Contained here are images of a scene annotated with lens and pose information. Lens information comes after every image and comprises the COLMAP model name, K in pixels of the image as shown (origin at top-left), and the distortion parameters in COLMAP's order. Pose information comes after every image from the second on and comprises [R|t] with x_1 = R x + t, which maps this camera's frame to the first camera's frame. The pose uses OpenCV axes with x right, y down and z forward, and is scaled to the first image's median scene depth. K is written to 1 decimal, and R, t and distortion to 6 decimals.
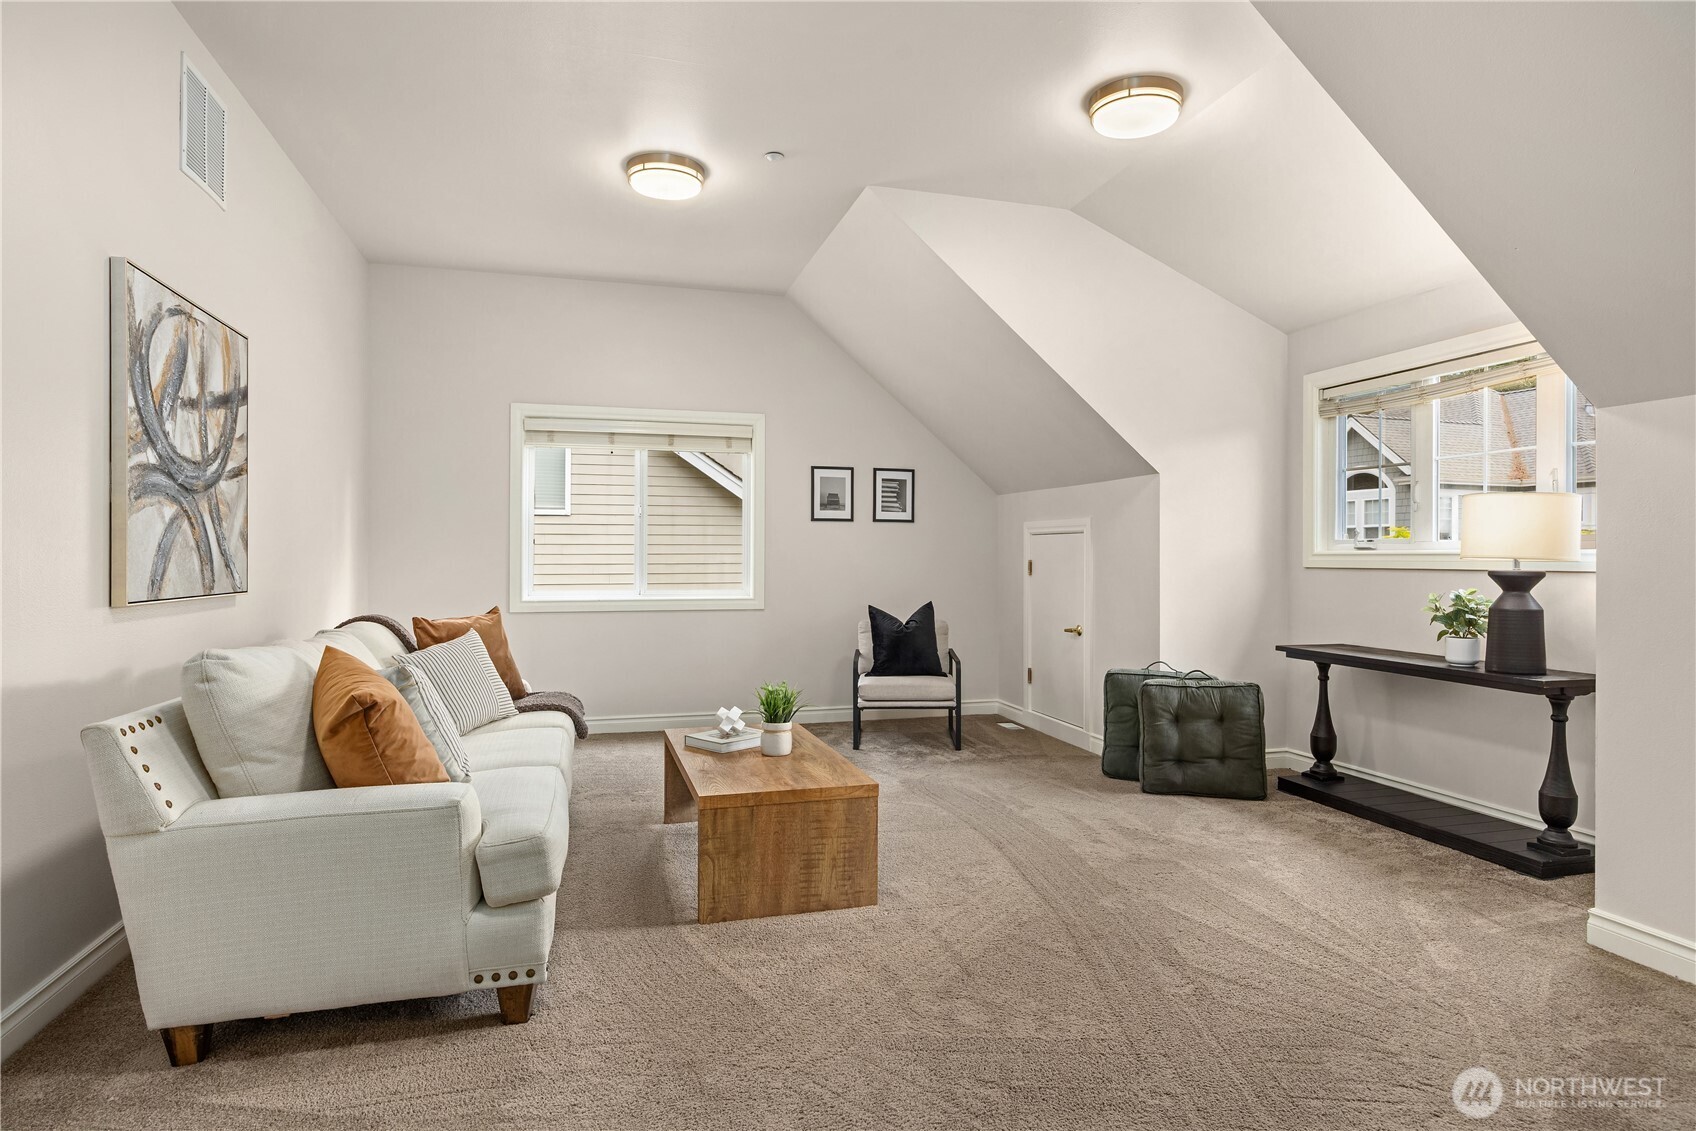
lens RADIAL K [[936.2, 0, 848.0], [0, 936.2, 565.5], [0, 0, 1]] dist [-0.004557, -0.001044]
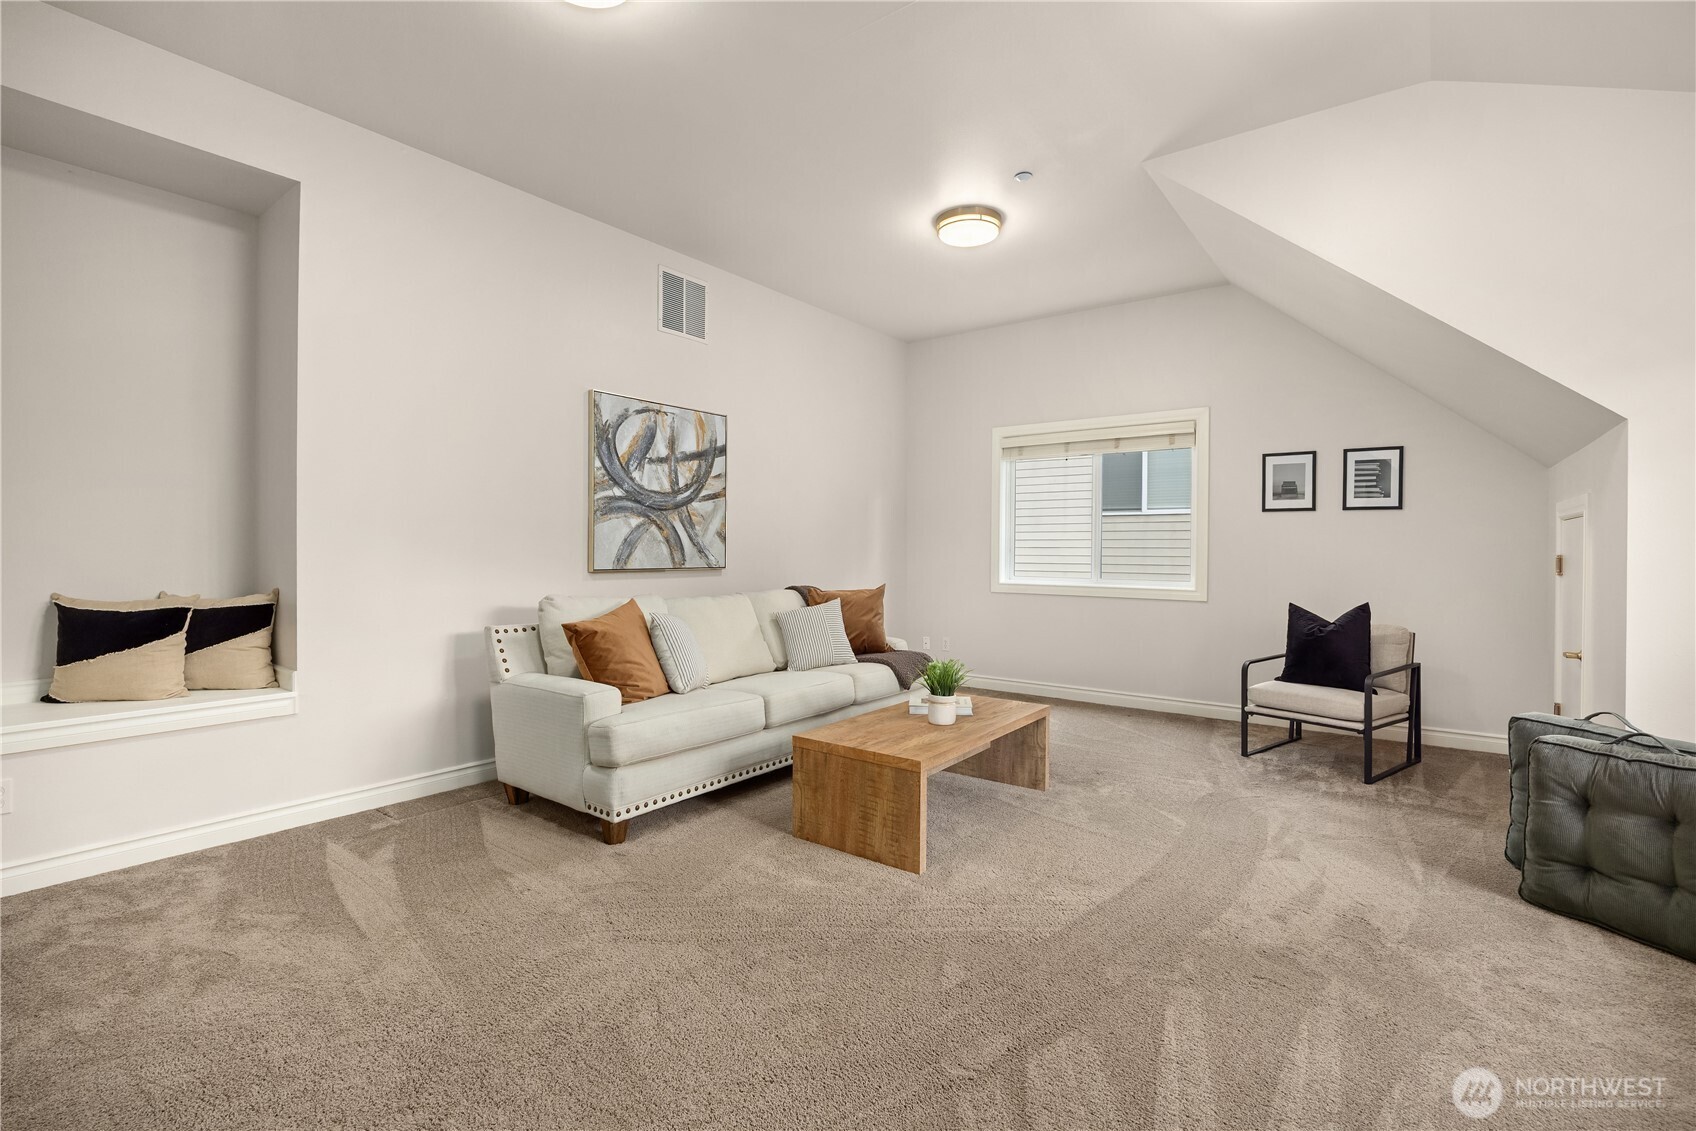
lens RADIAL K [[754.7, 0, 847.8], [0, 754.7, 556.8], [0, 0, 1]] dist [-0.013474, -0.000492]
pose [[0.599793, 0.011693, -0.800070, 0.594262], [-0.012471, 0.999908, 0.005265, -0.001016], [0.800058, 0.006820, 0.599883, 0.378597]]
